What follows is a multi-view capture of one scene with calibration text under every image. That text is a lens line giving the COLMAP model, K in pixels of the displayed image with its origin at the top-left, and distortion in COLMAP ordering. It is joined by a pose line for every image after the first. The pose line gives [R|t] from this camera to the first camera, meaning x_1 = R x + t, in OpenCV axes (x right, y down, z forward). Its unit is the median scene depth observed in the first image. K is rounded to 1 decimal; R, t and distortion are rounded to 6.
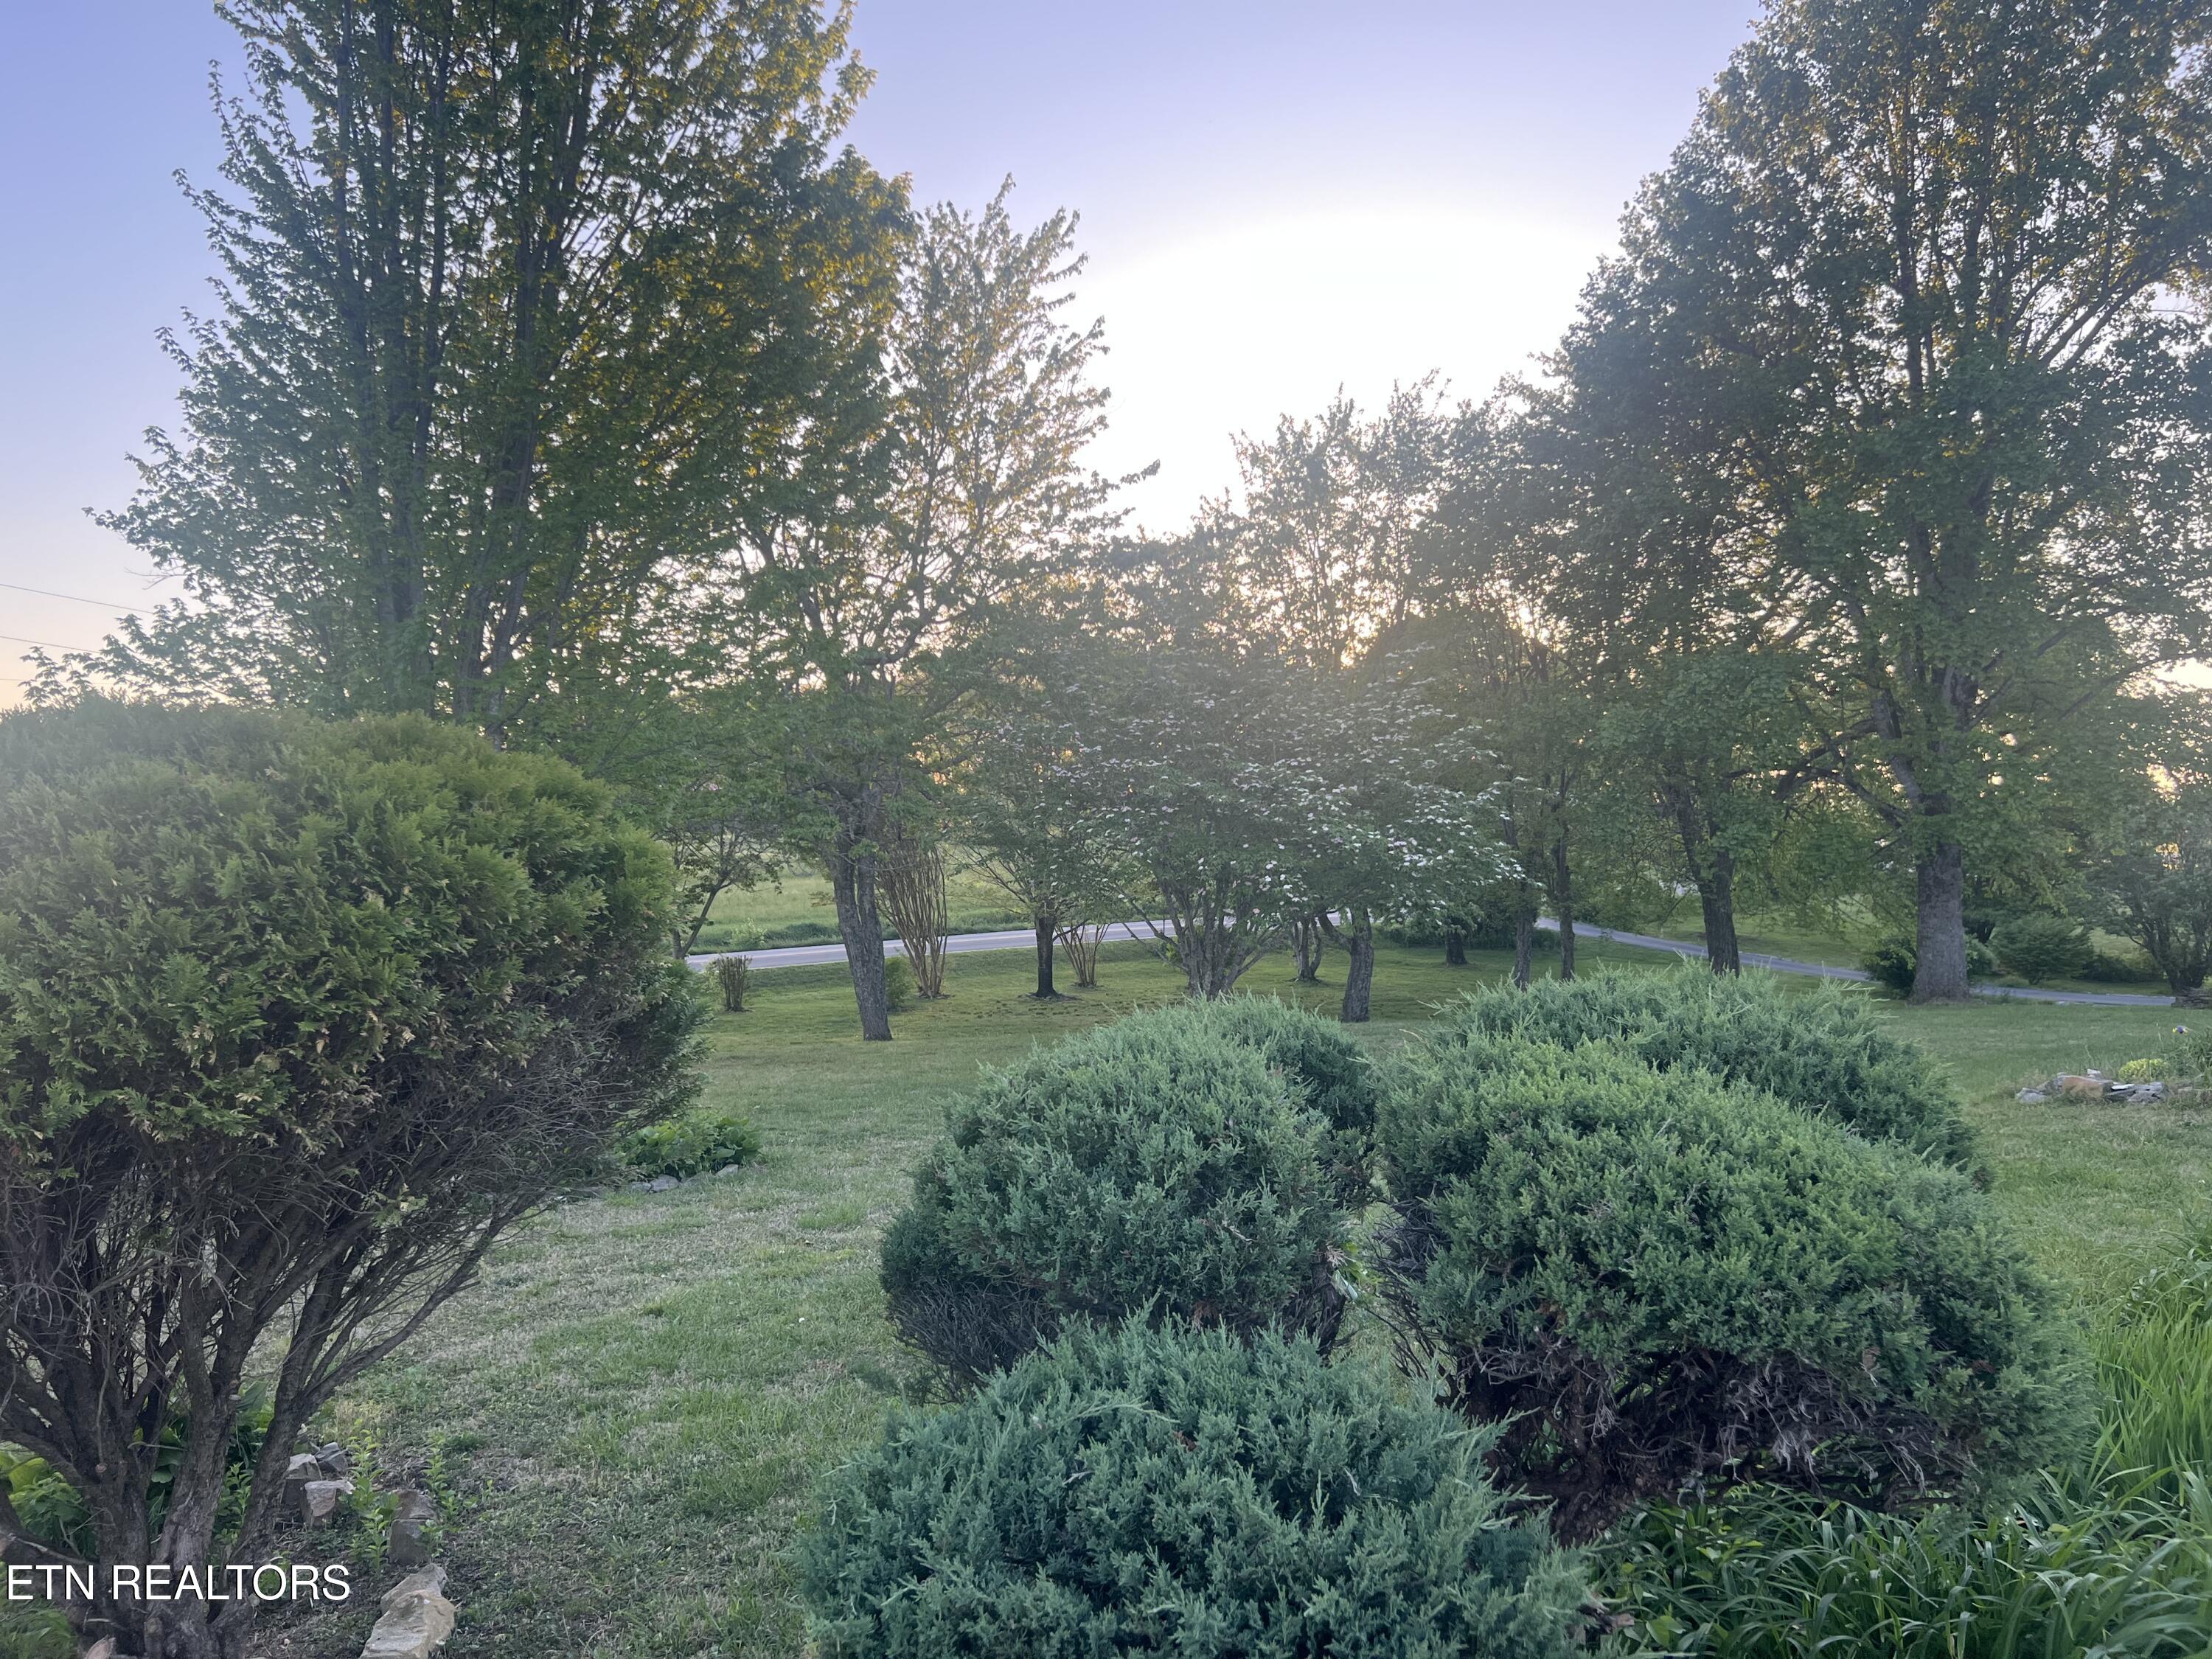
lens RADIAL K [[1665.5, 0, 1123.8], [0, 1665.5, 823.7], [0, 0, 1]] dist [0.034117, -0.046880]
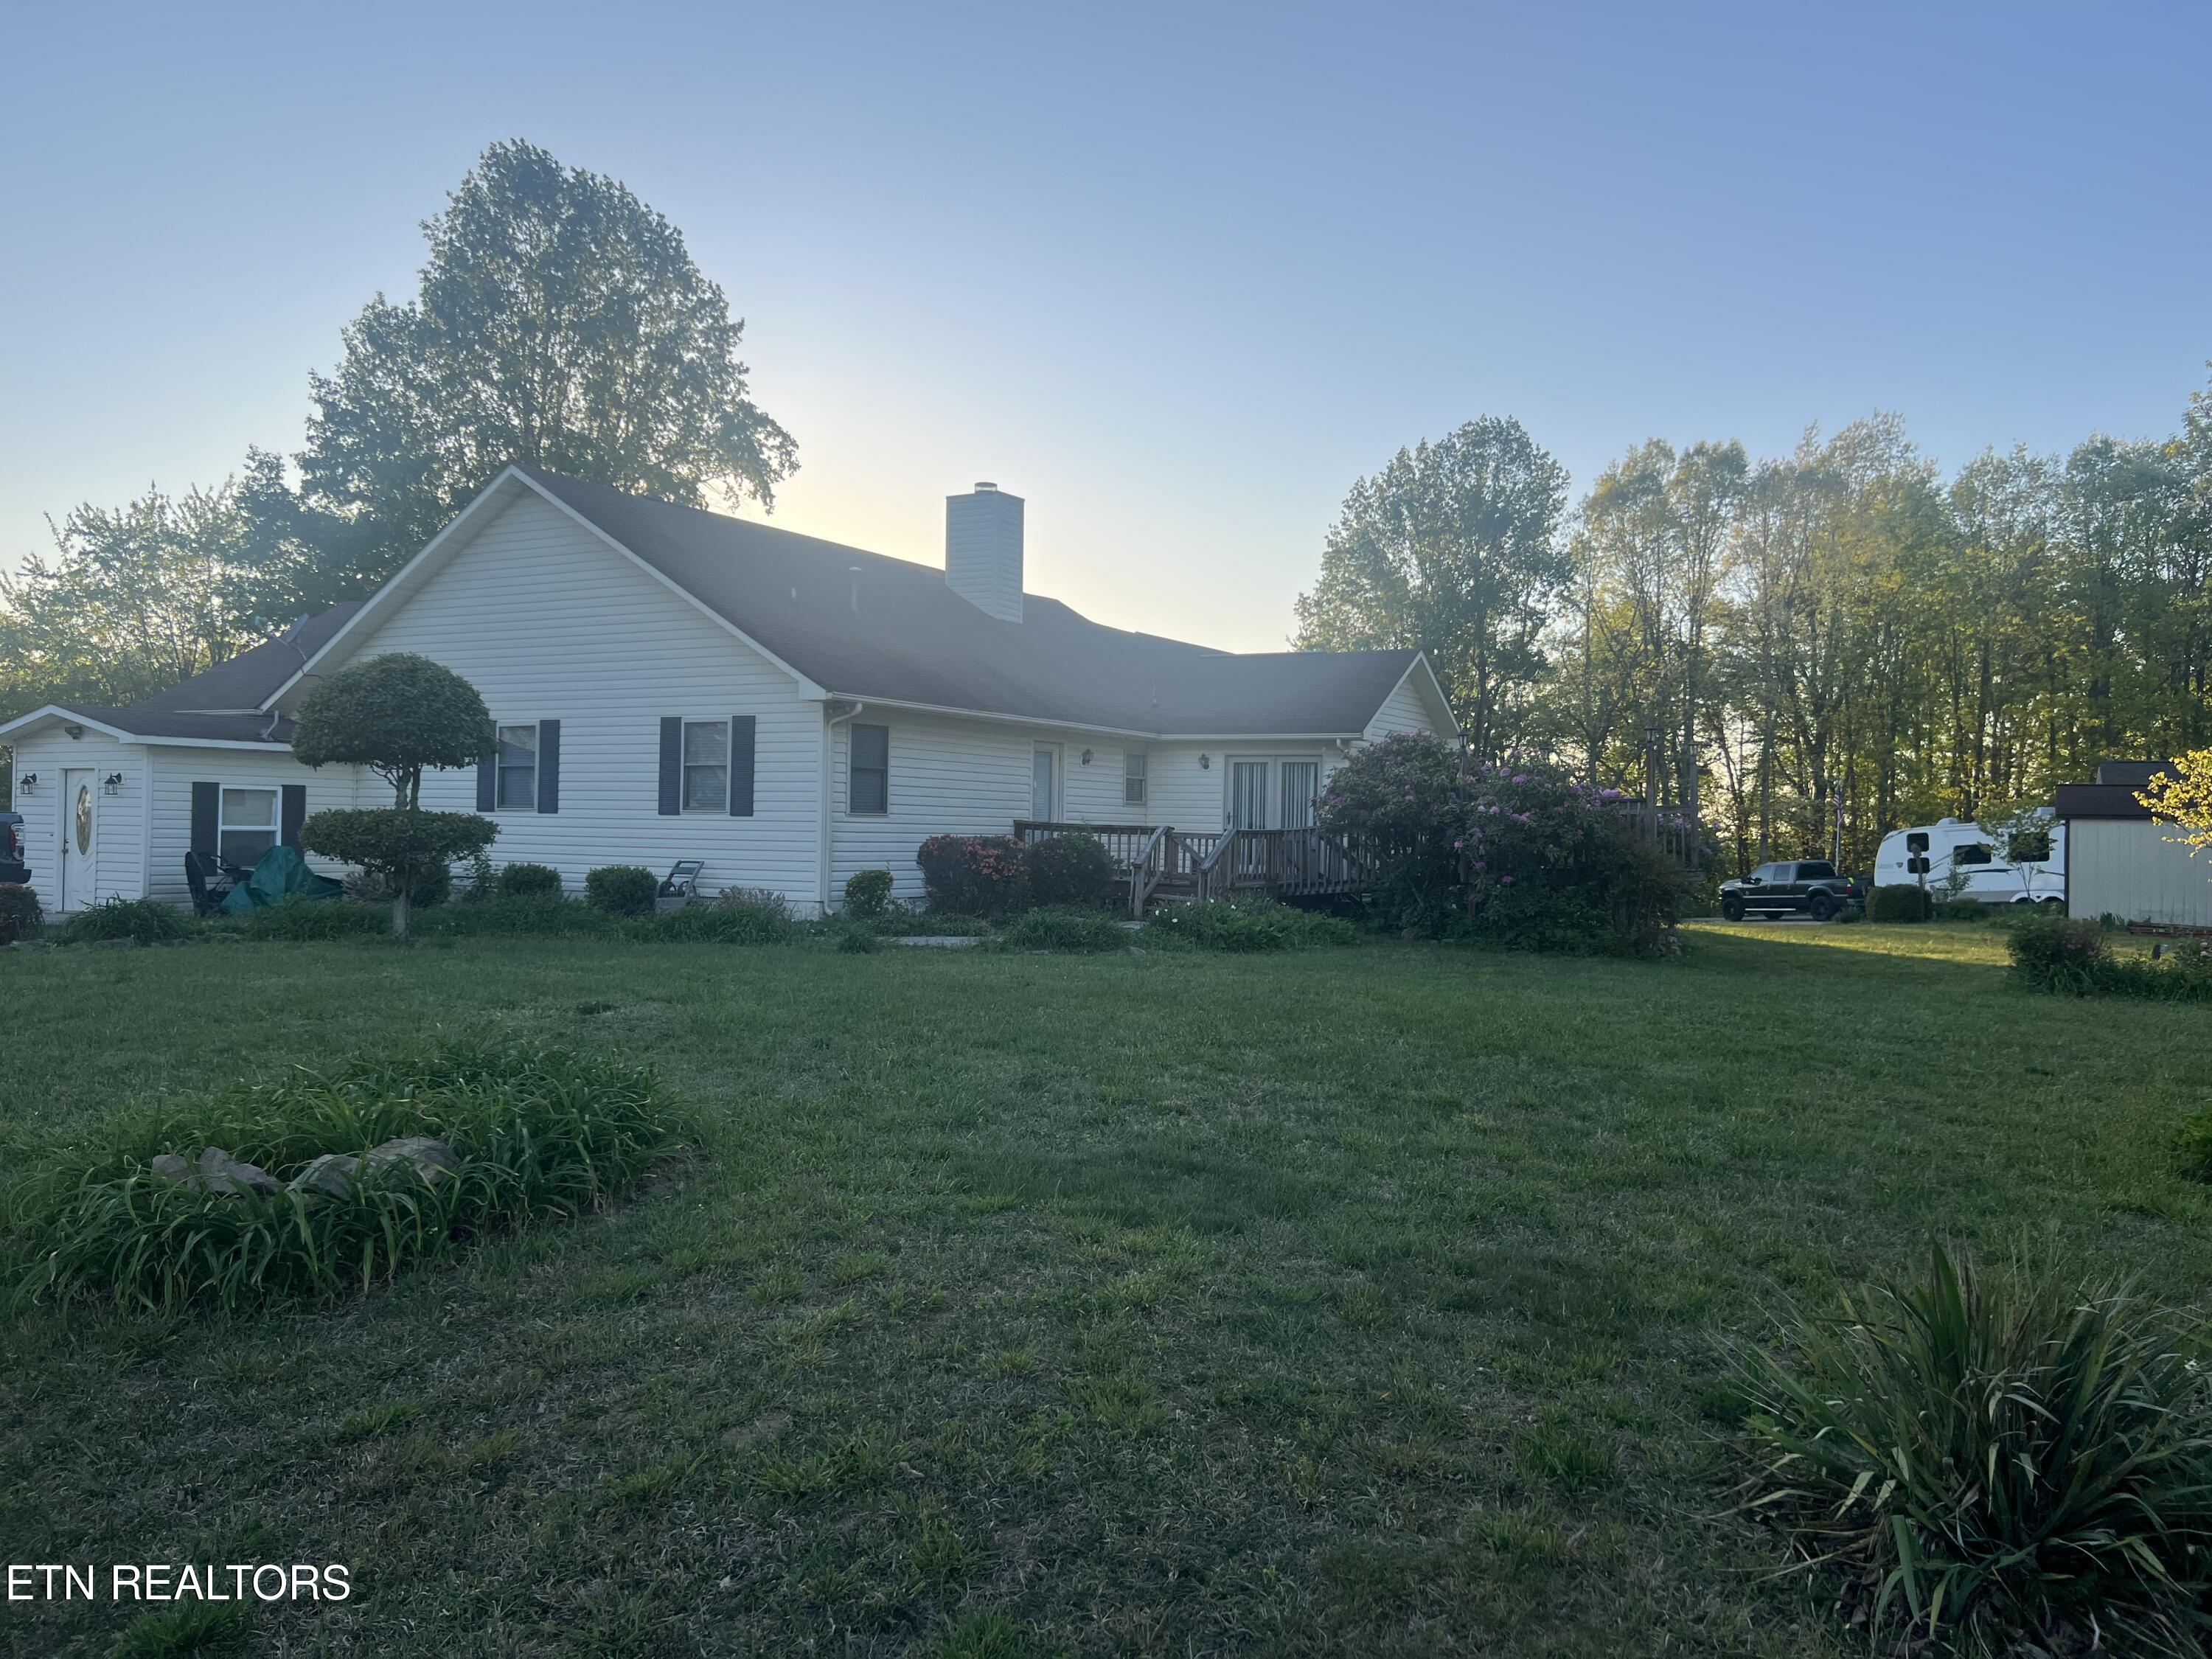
lens RADIAL K [[1665.5, 0, 1106.0], [0, 1665.5, 828.5], [0, 0, 1]] dist [0.034117, -0.046880]
pose [[0.931611, 0.023702, 0.362684, 0.429996], [-0.024256, 0.999701, -0.003028, -0.004620], [-0.362647, -0.005976, 0.931907, -0.613100]]
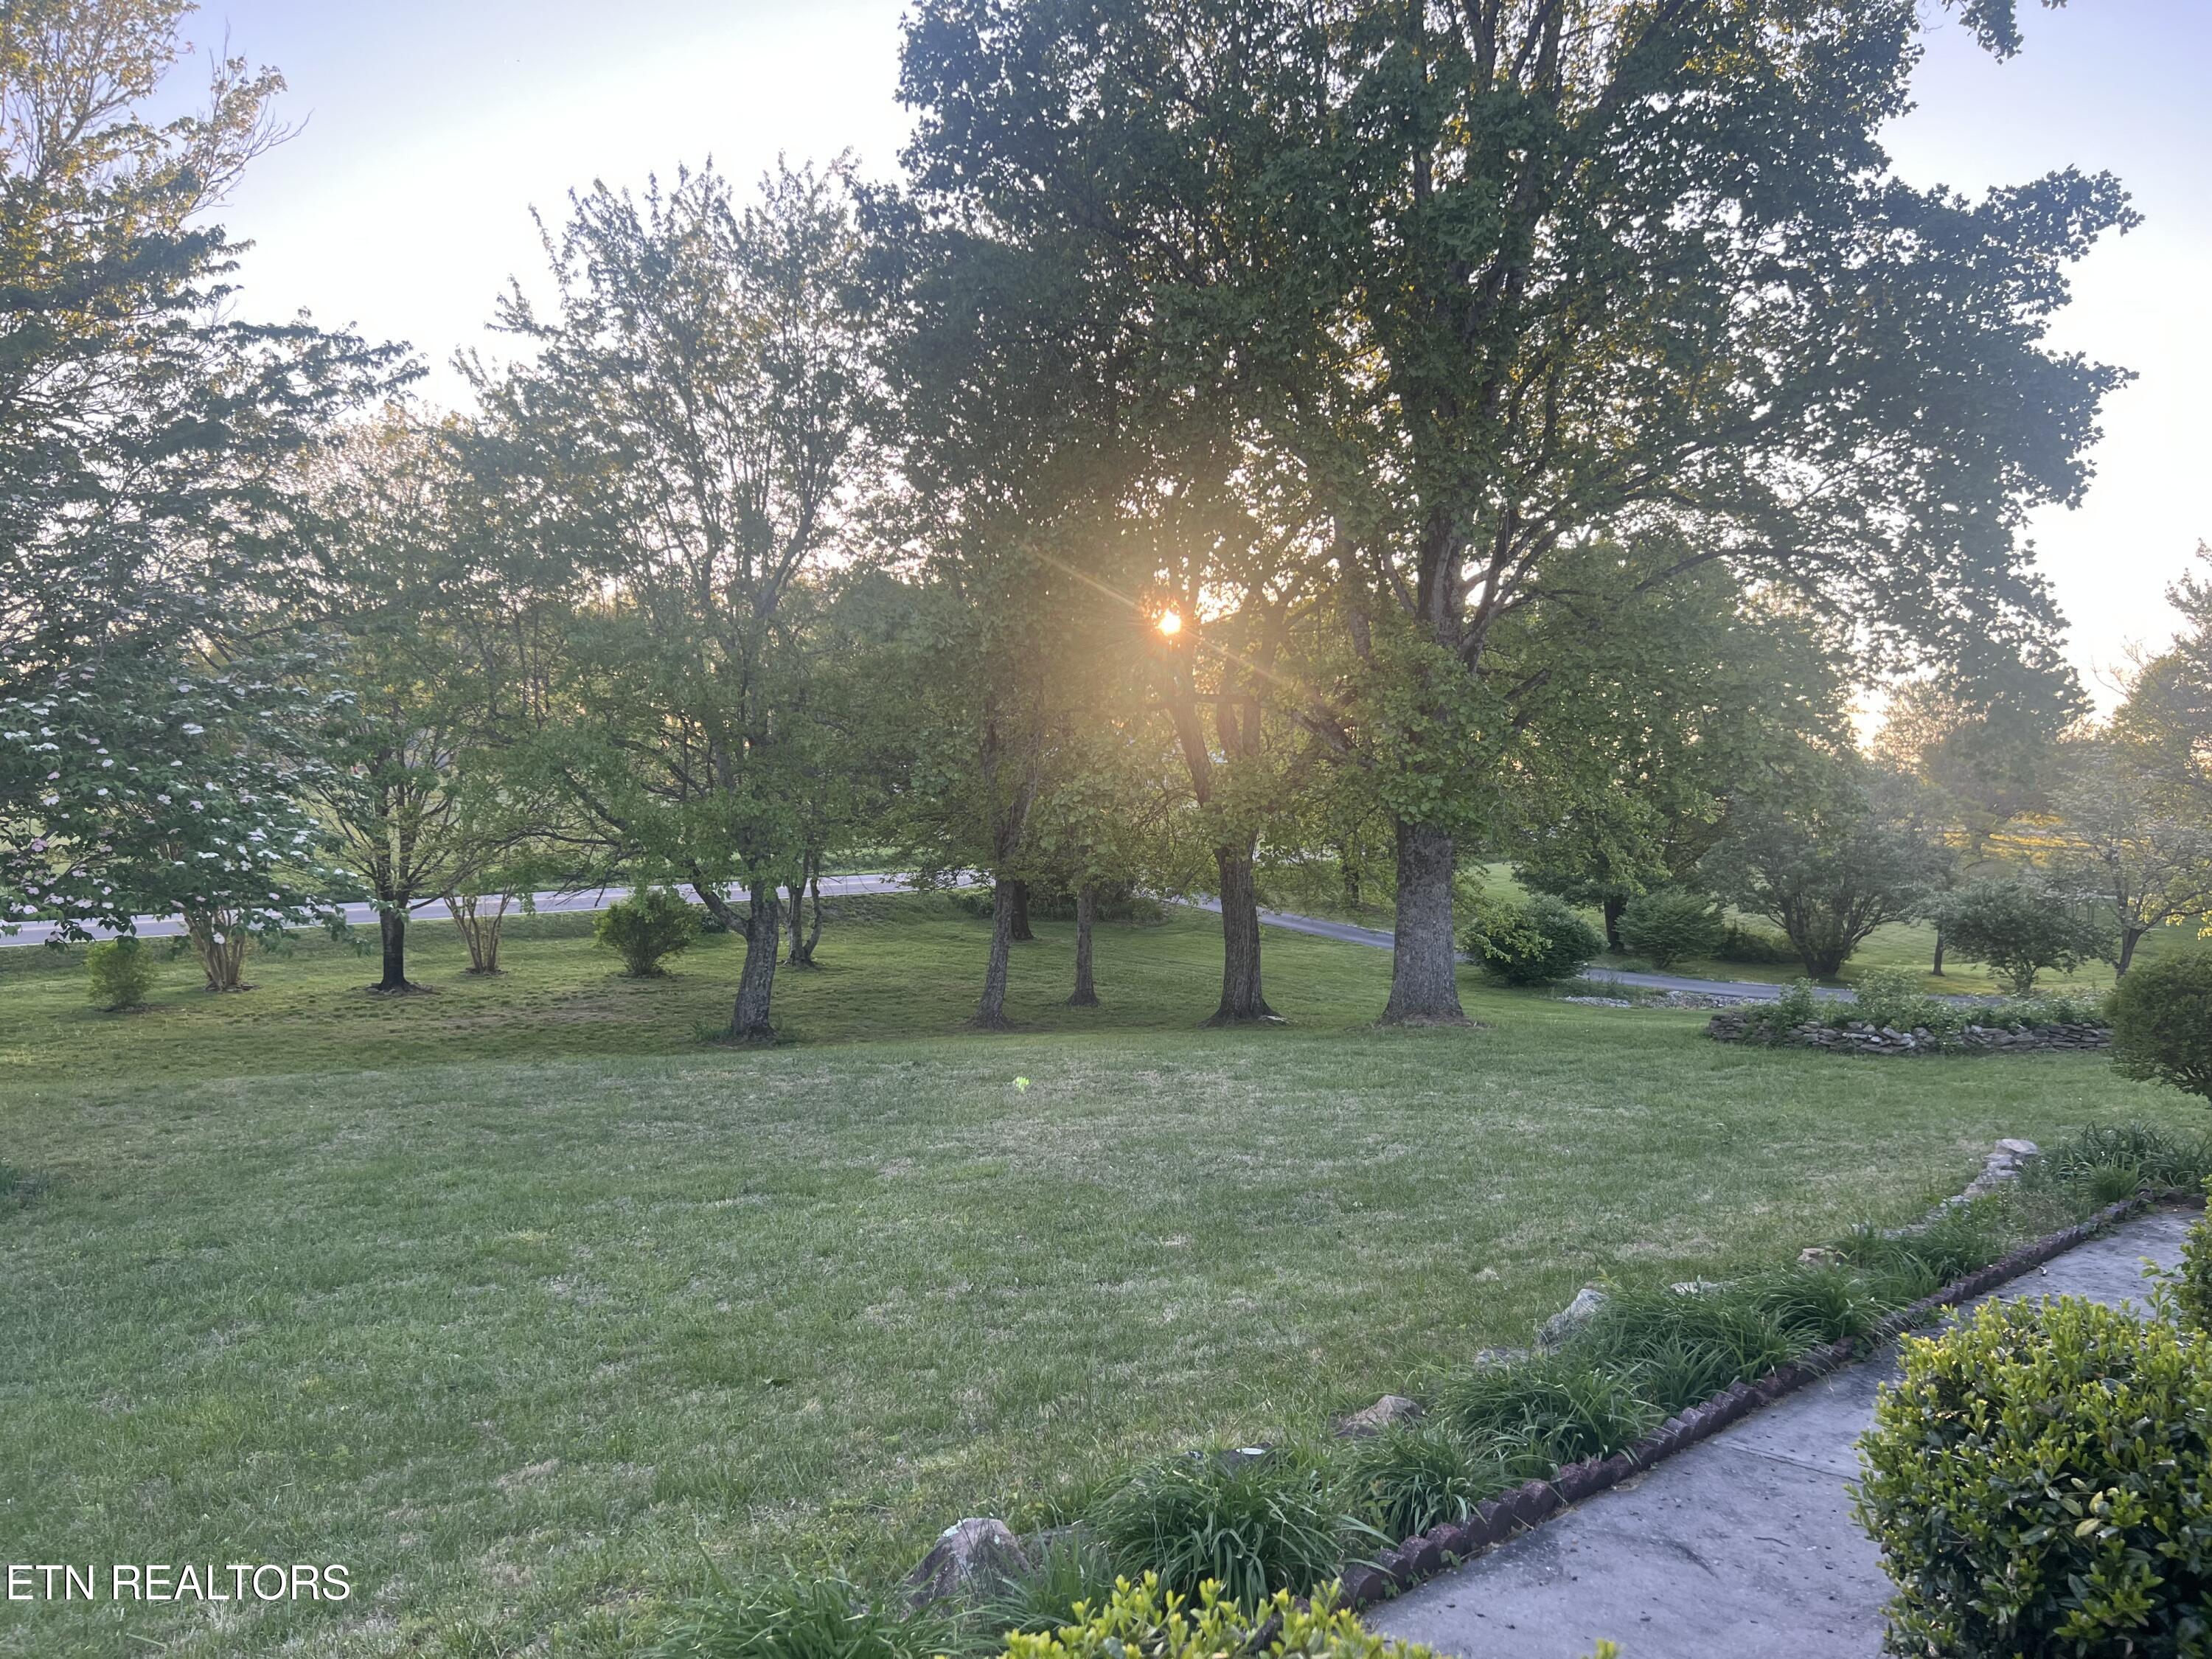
lens RADIAL K [[1665.5, 0, 1120.2], [0, 1665.5, 842.1], [0, 0, 1]] dist [0.034117, -0.046880]
pose [[0.990974, 0.015564, 0.133146, 0.258564], [-0.020892, 0.999032, 0.038711, 0.001469], [-0.132414, -0.041143, 0.990340, 0.297778]]
